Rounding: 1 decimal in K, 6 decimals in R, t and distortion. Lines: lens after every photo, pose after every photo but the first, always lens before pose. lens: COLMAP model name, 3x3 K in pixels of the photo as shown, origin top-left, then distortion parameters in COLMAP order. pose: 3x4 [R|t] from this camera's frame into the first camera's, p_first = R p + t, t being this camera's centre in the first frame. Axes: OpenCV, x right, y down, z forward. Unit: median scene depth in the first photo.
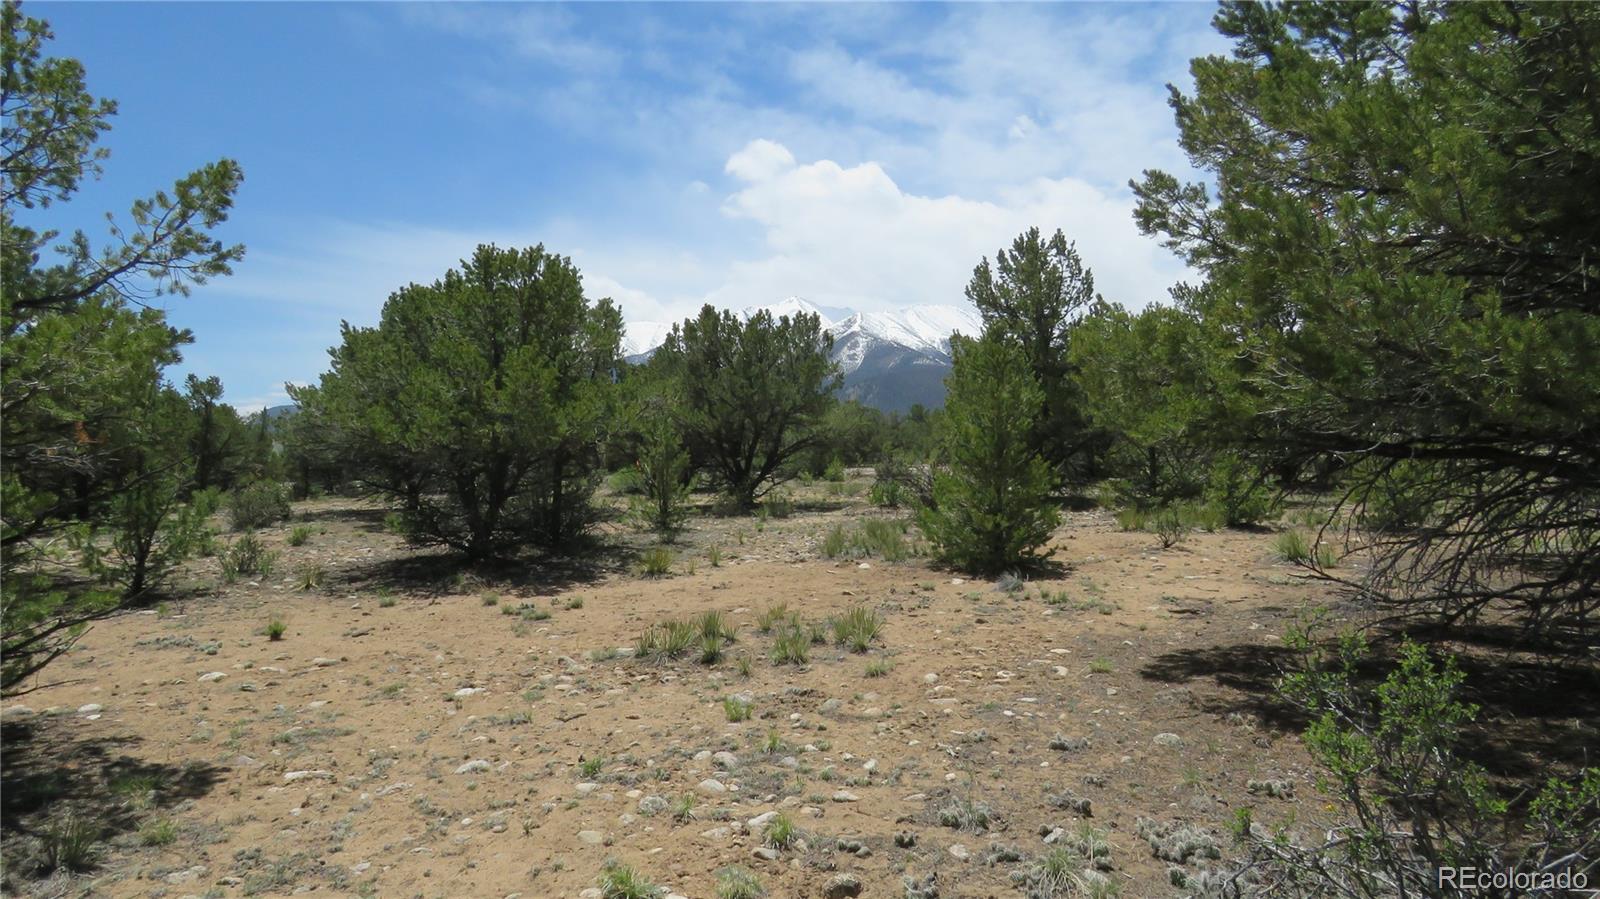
lens RADIAL K [[1054.9, 0, 800.0], [0, 1054.9, 449.5], [0, 0, 1]] dist [-0.000367, -0.023030]
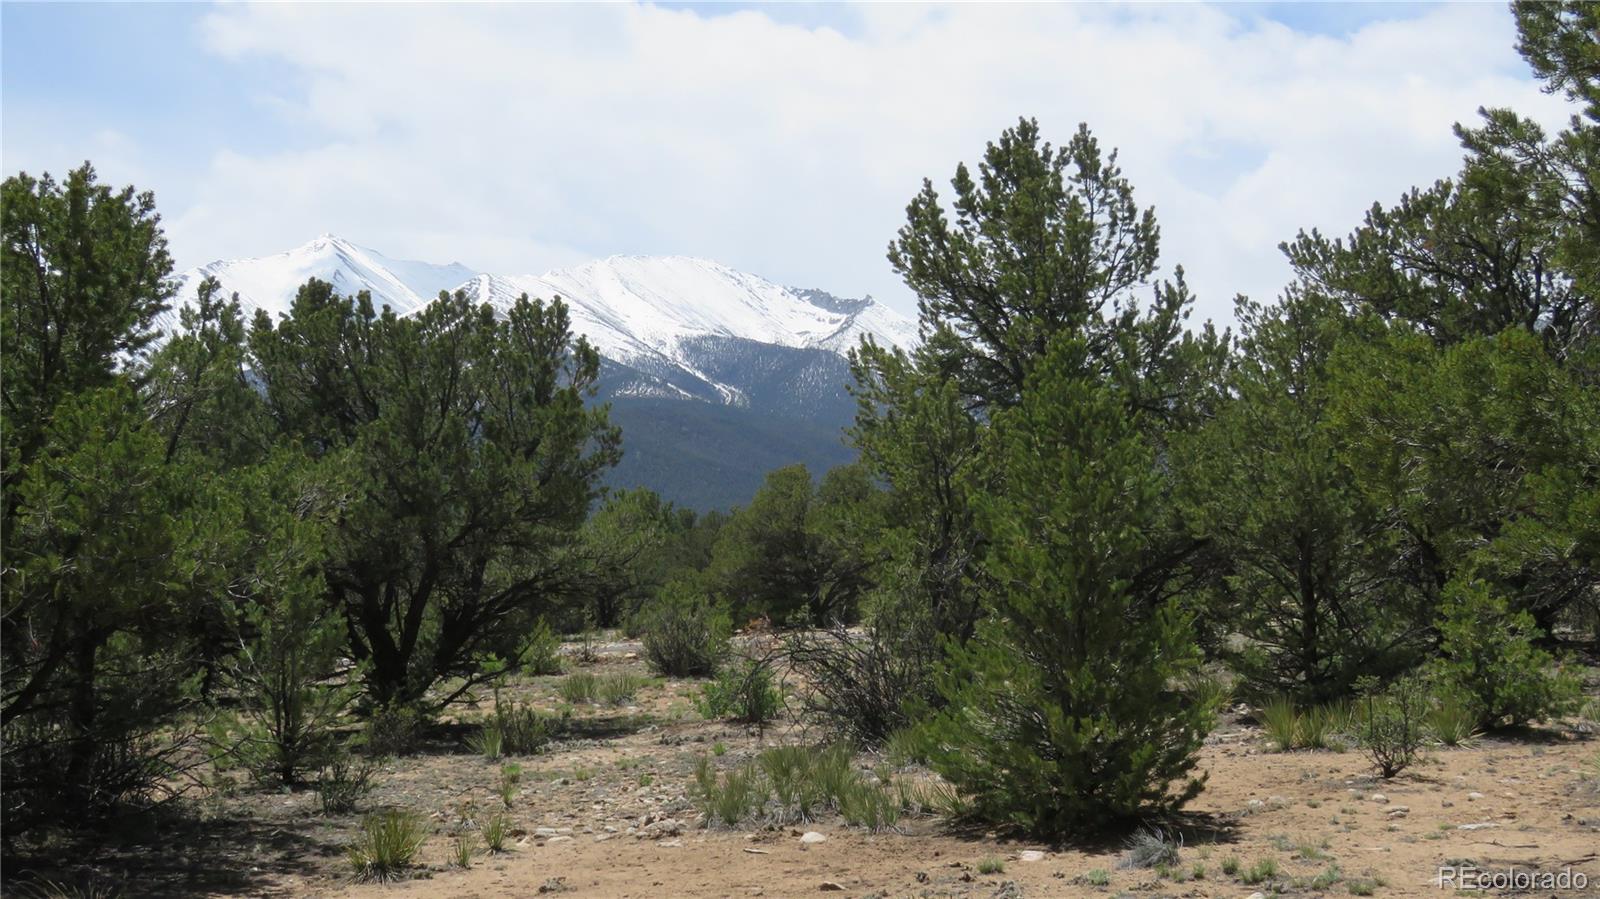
lens RADIAL K [[2646.8, 0, 800.0], [0, 2646.8, 449.5], [0, 0, 1]] dist [-0.001536, -0.026338]
pose [[0.976943, -0.012427, 0.213140, -0.150732], [0.024381, 0.998268, -0.053548, -0.001977], [-0.212105, 0.057510, 0.975553, -0.143359]]
